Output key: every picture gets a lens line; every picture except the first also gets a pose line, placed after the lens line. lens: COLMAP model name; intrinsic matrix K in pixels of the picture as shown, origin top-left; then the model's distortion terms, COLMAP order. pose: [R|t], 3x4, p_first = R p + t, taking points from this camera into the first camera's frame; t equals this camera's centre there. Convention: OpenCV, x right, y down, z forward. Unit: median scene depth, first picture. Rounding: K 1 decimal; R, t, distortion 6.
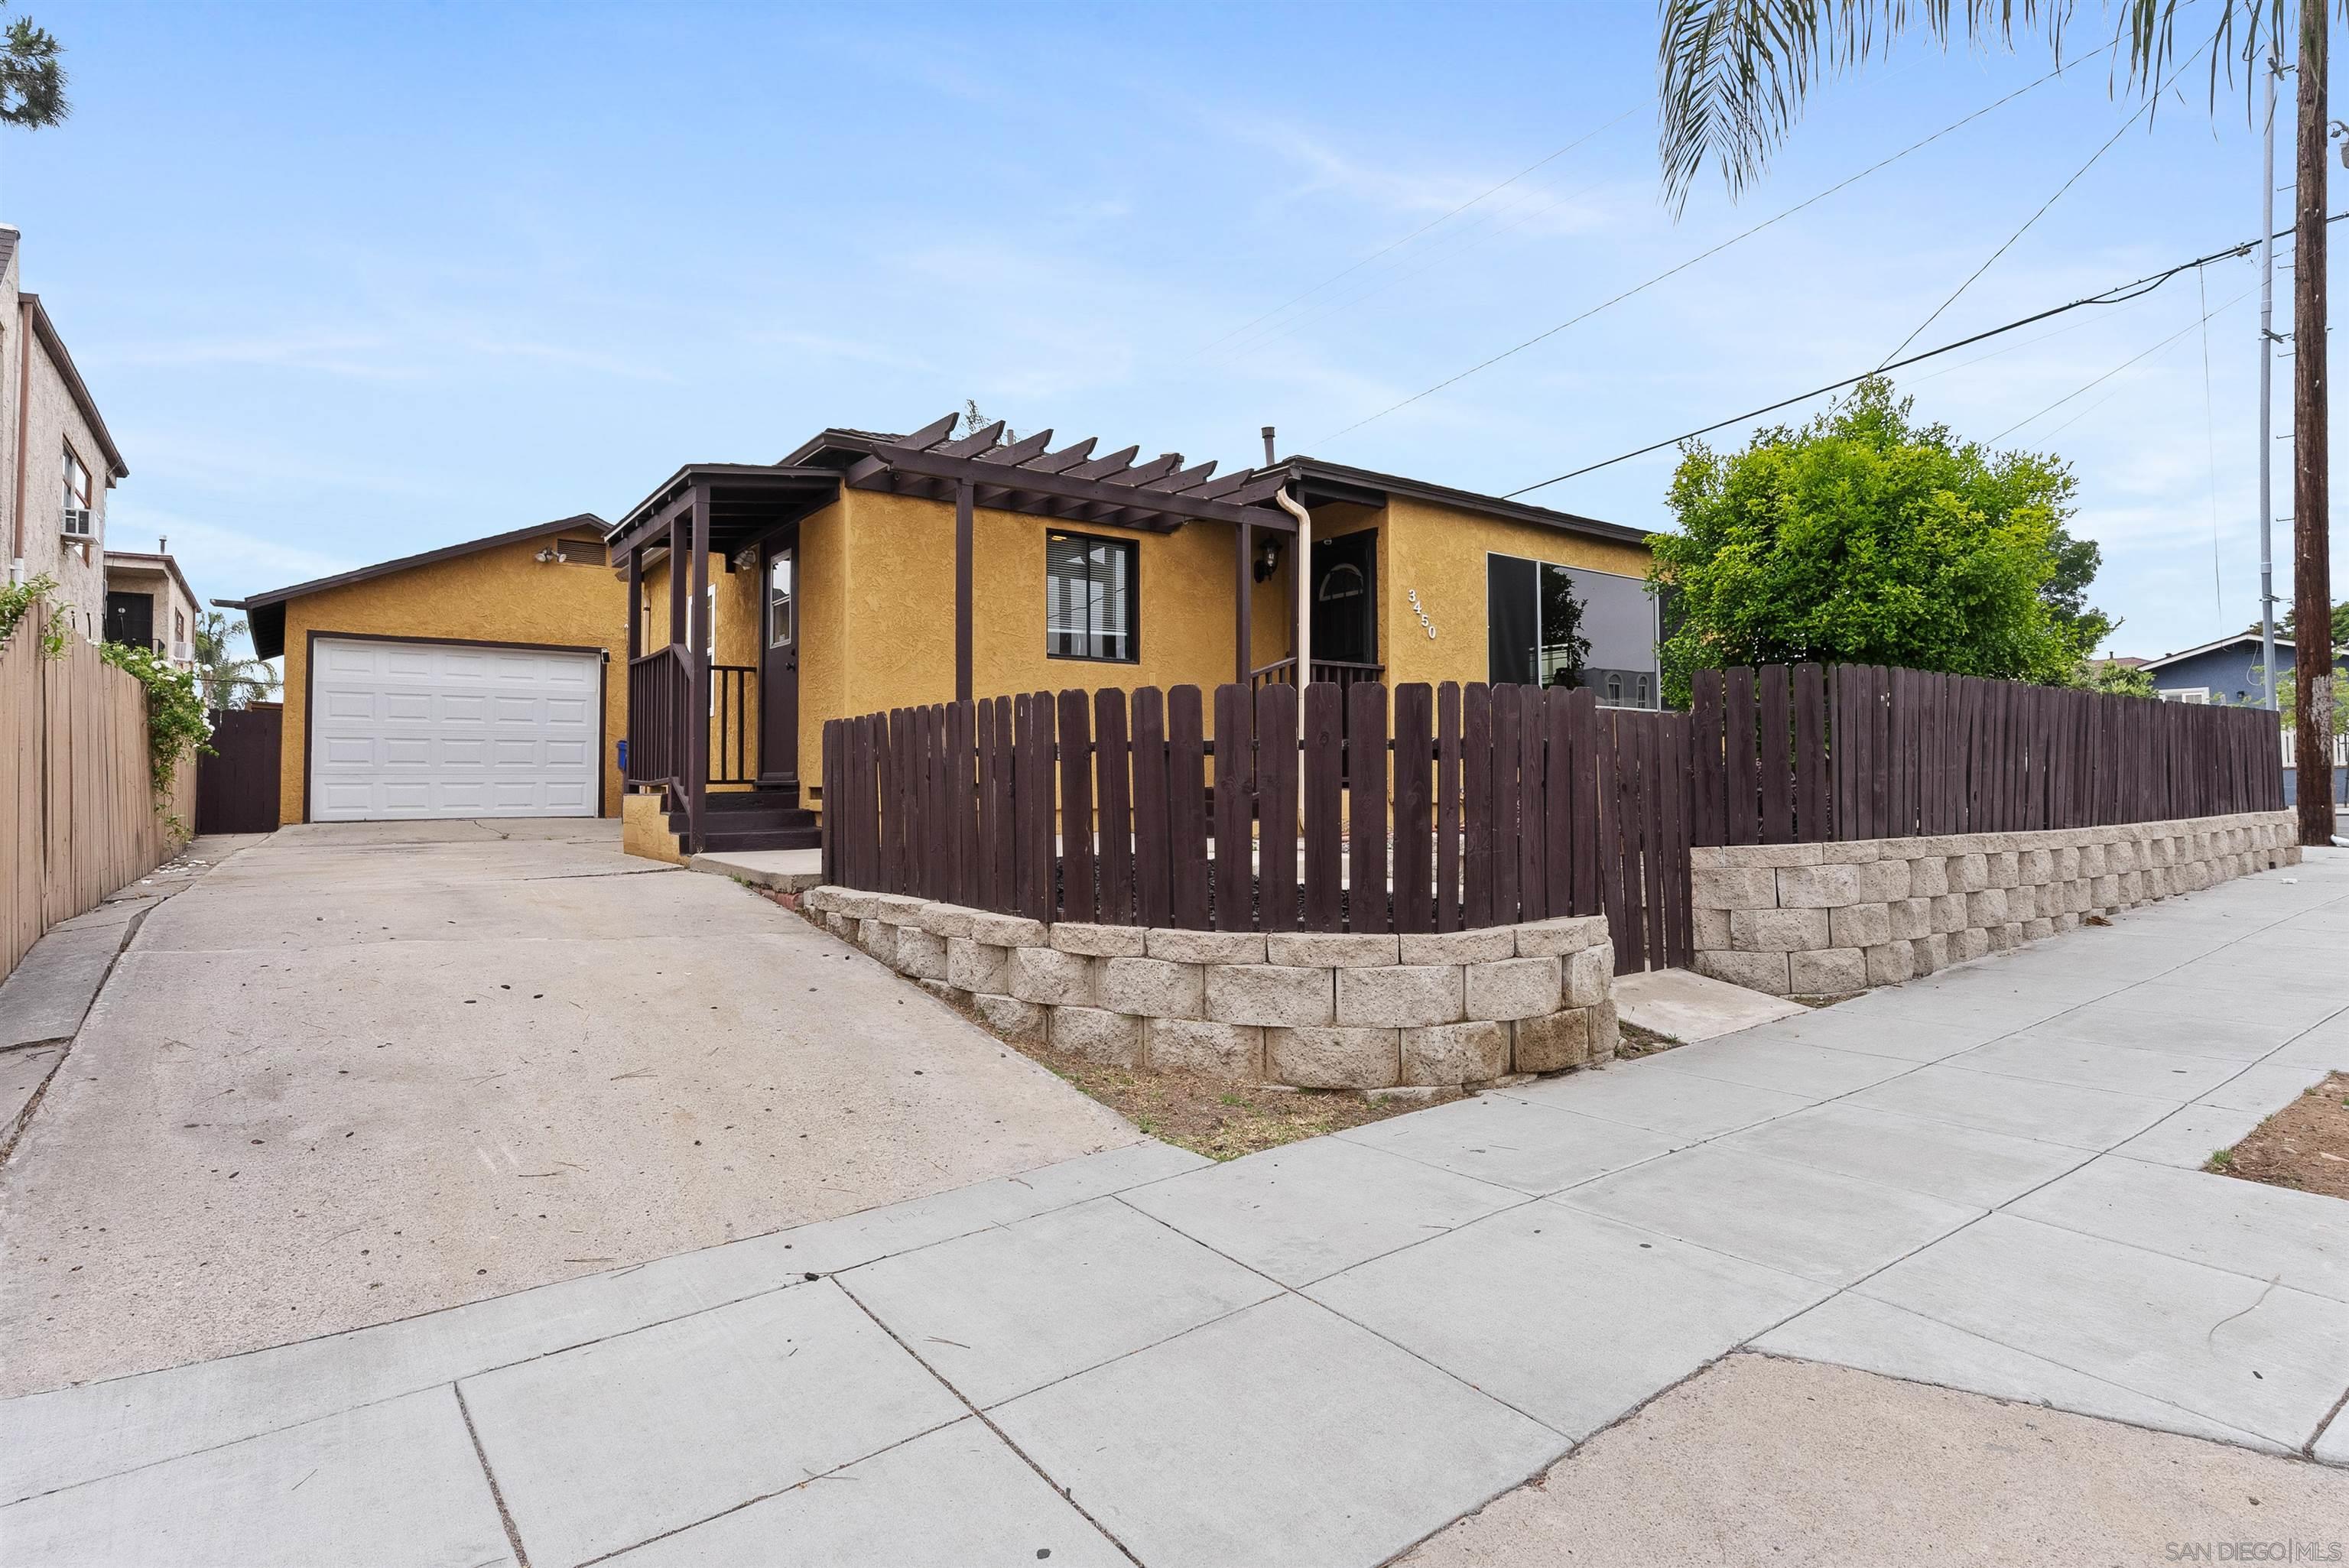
lens RADIAL K [[1194.8, 0, 1176.4], [0, 1194.8, 770.2], [0, 0, 1]] dist [0.001720, 0.000037]
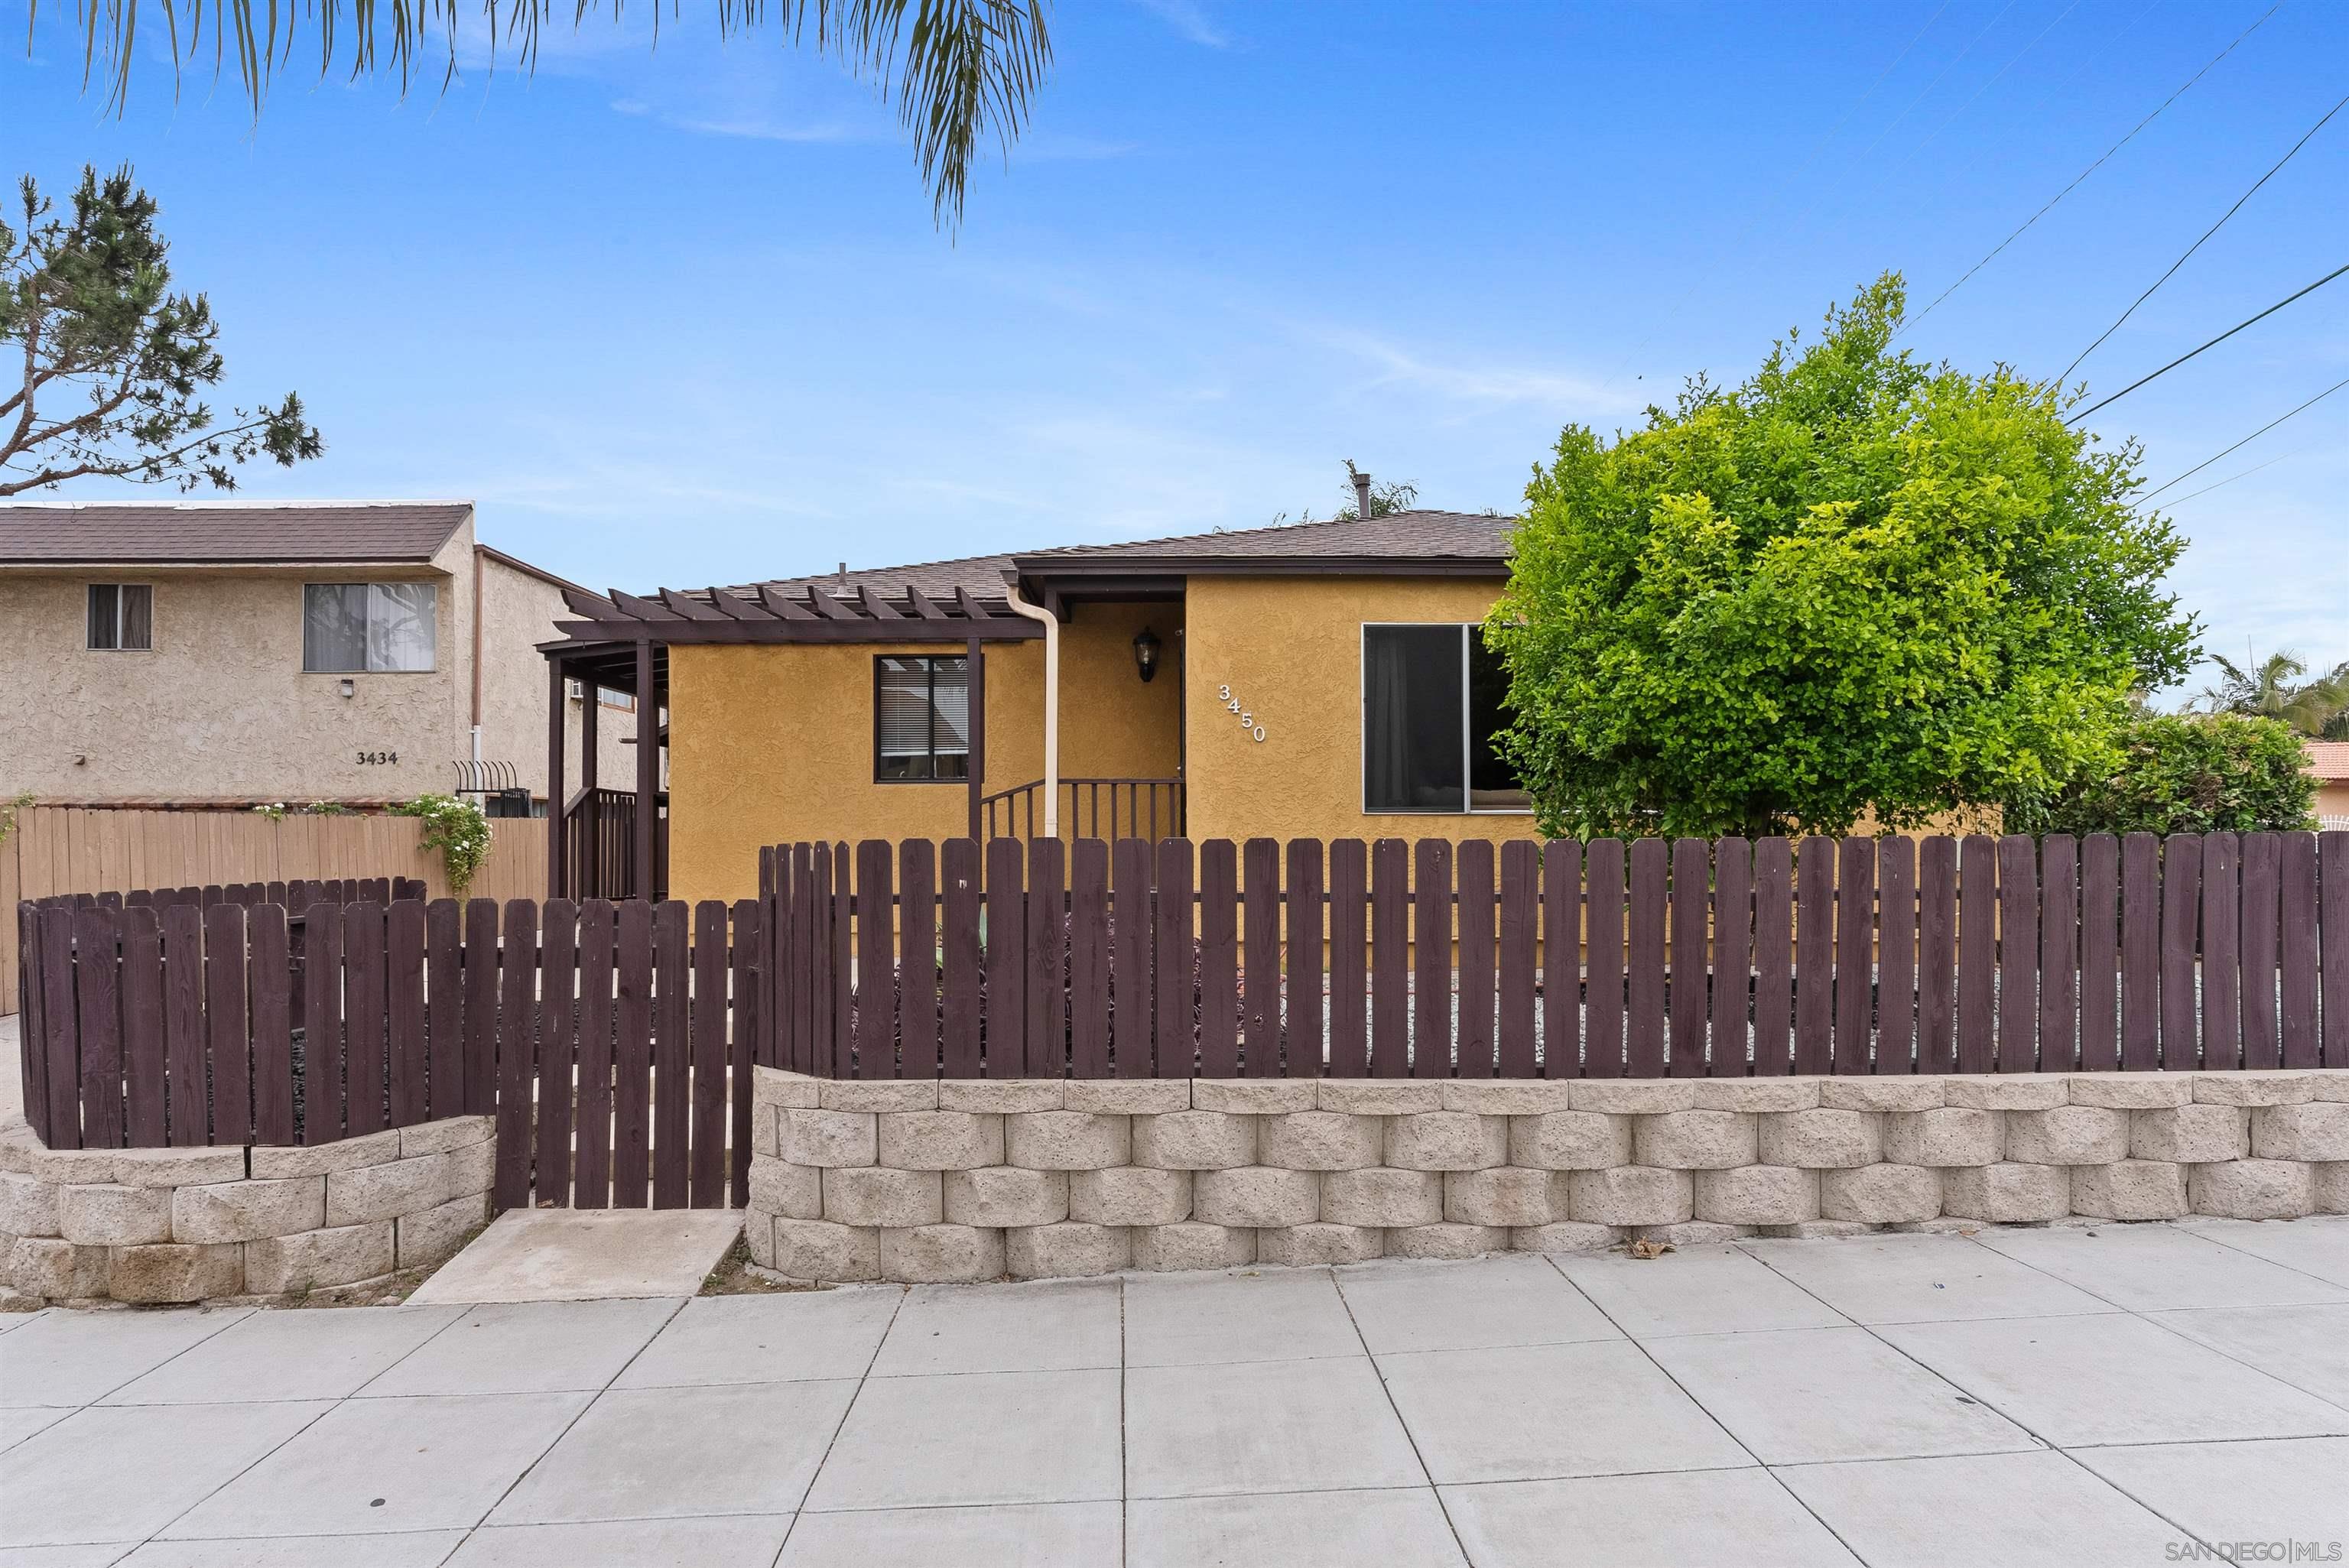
lens RADIAL K [[1278.3, 0, 1168.0], [0, 1278.3, 782.3], [0, 0, 1]] dist [0.001196, 0.001016]
pose [[0.814431, -0.025359, -0.579706, 0.639118], [0.009643, 0.999498, -0.030175, -0.054576], [0.580180, 0.018985, 0.814267, 0.244207]]
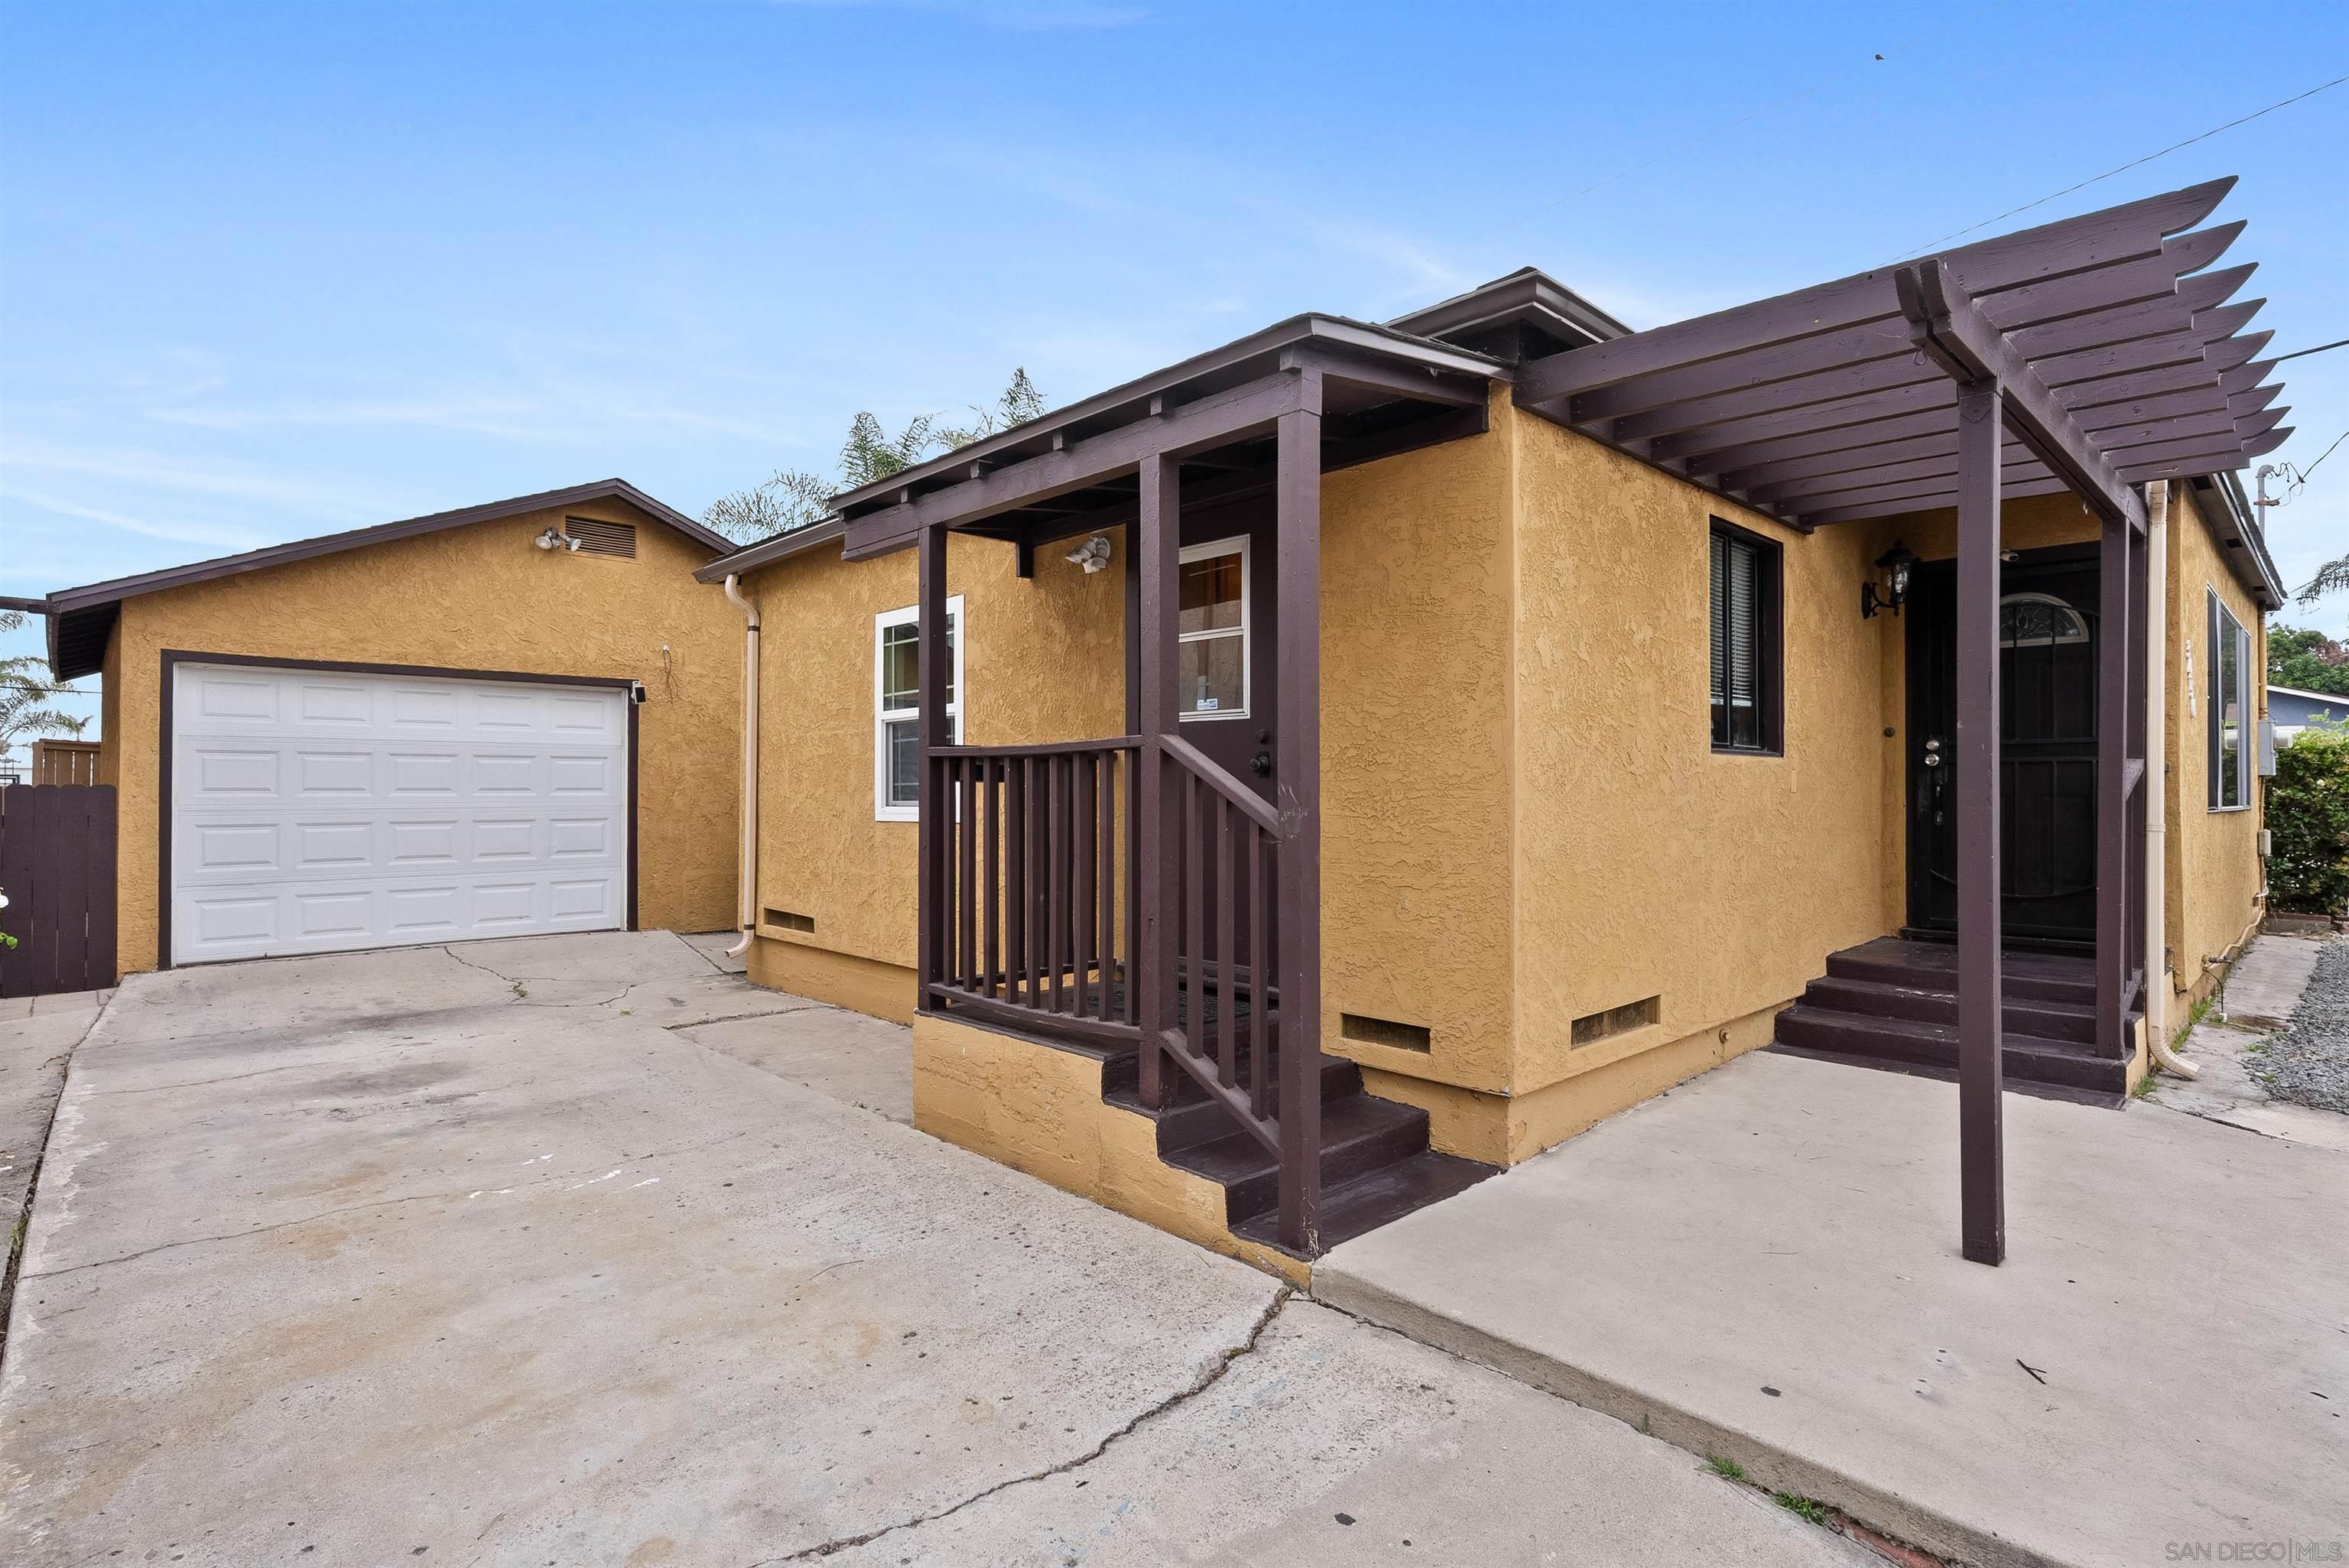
lens RADIAL K [[1148.2, 0, 1173.4], [0, 1148.2, 798.2], [0, 0, 1]] dist [0.004125, -0.000787]
pose [[0.991395, 0.004388, 0.130831, -0.379748], [-0.006868, 0.999805, 0.018504, -0.072029], [-0.130724, -0.019243, 0.991232, 0.455329]]
